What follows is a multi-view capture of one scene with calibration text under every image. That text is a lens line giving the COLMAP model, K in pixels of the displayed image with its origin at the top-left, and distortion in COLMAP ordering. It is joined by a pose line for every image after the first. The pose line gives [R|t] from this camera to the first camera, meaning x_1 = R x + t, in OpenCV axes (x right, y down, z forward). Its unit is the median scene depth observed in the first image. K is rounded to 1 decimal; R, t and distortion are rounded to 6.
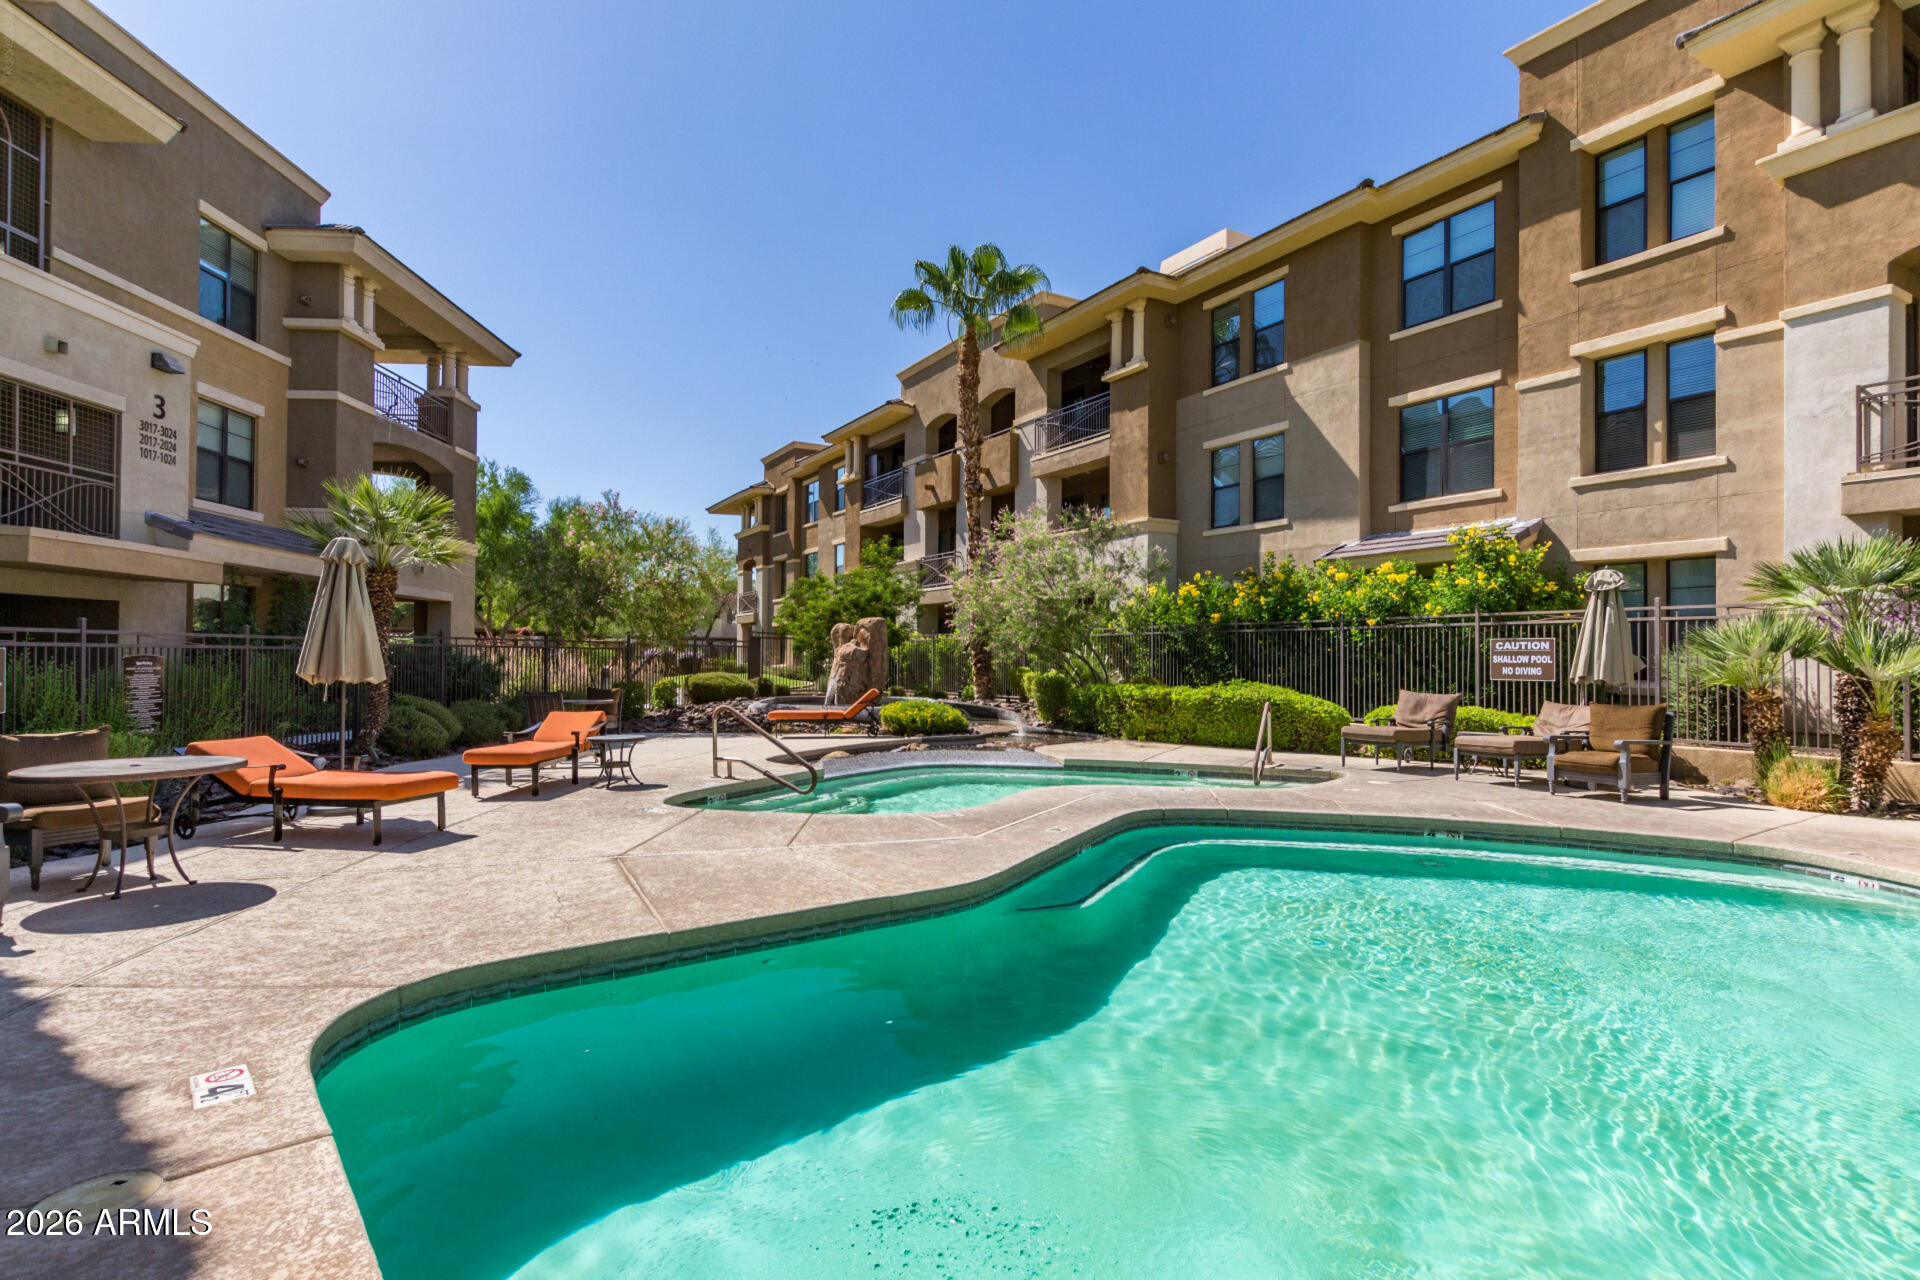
lens RADIAL K [[976.3, 0, 960.0], [0, 976.3, 640.0], [0, 0, 1]] dist [0.018073, 0.001554]
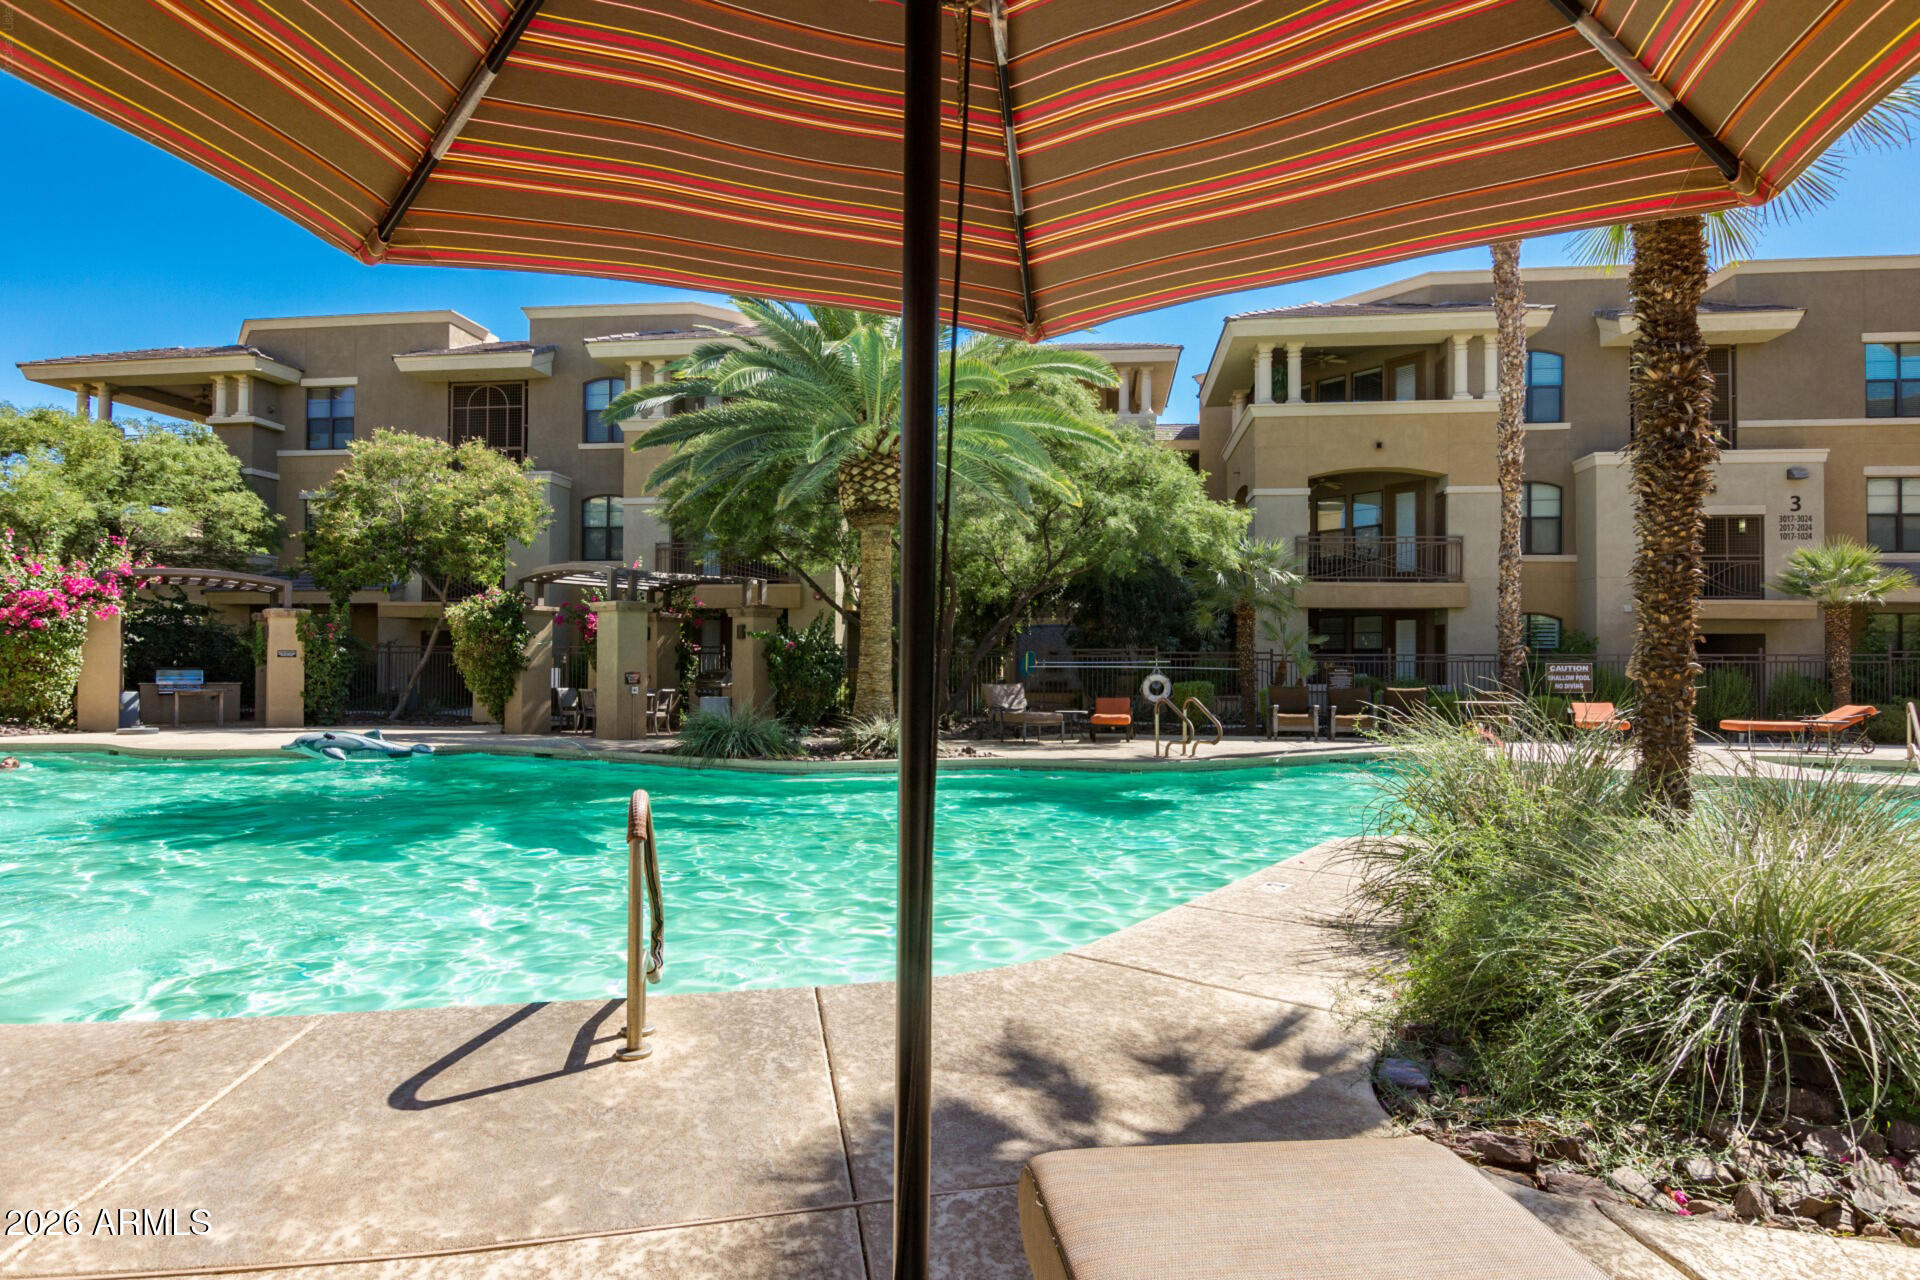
lens RADIAL K [[1055.2, 0, 960.0], [0, 1055.2, 640.0], [0, 0, 1]] dist [0.004511, -0.009618]
pose [[-0.151698, -0.026253, -0.988078, 0.968788], [0.017214, 0.999425, -0.029197, -0.001806], [0.988277, -0.021438, -0.151159, -0.022627]]
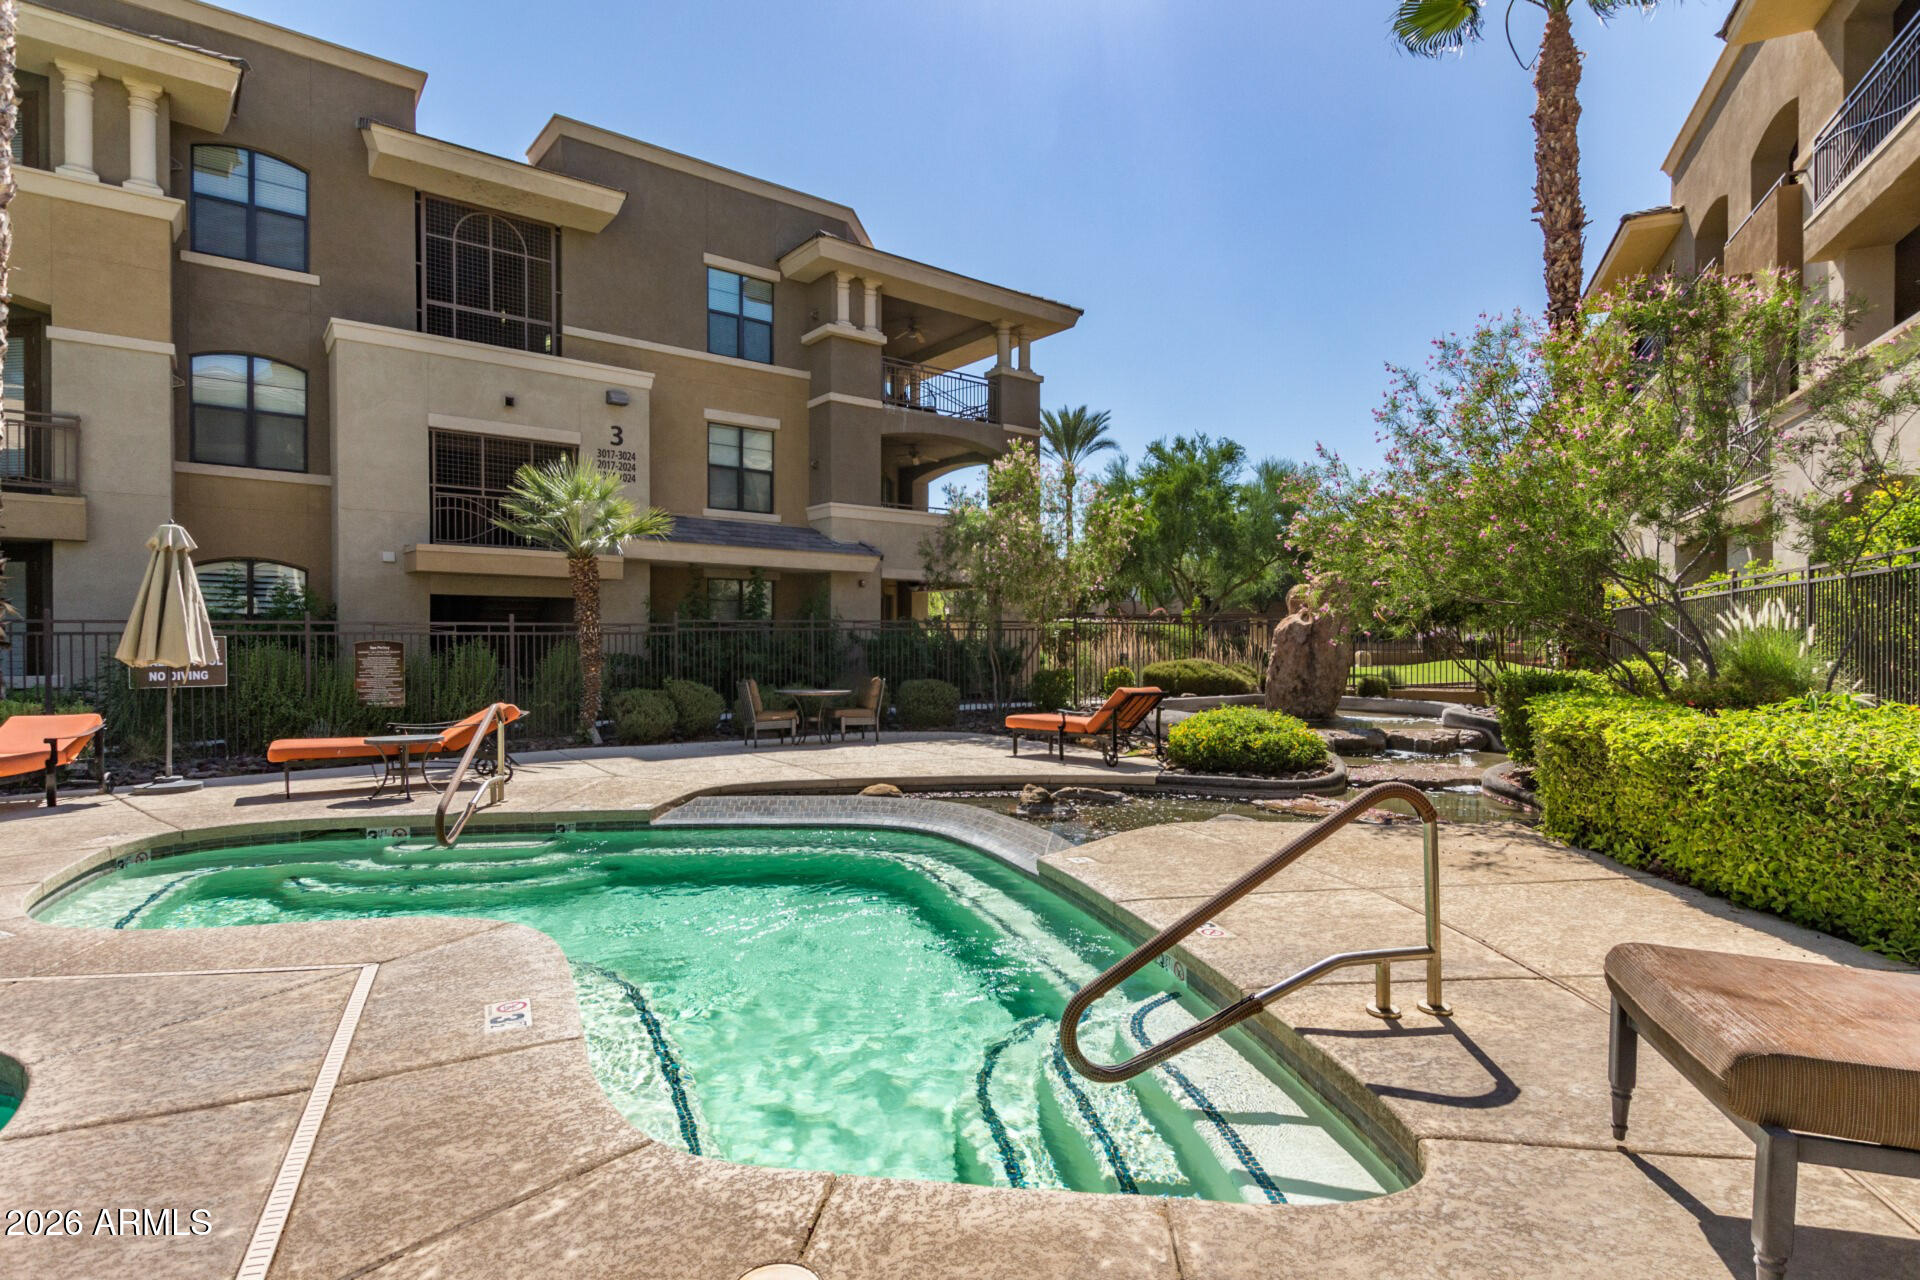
lens RADIAL K [[976.3, 0, 960.0], [0, 976.3, 640.0], [0, 0, 1]] dist [0.018073, 0.001554]
pose [[0.590523, -0.004667, -0.807007, 0.404049], [0.023244, 0.999667, 0.011227, 0.010762], [0.806686, -0.025388, 0.590435, 0.624146]]
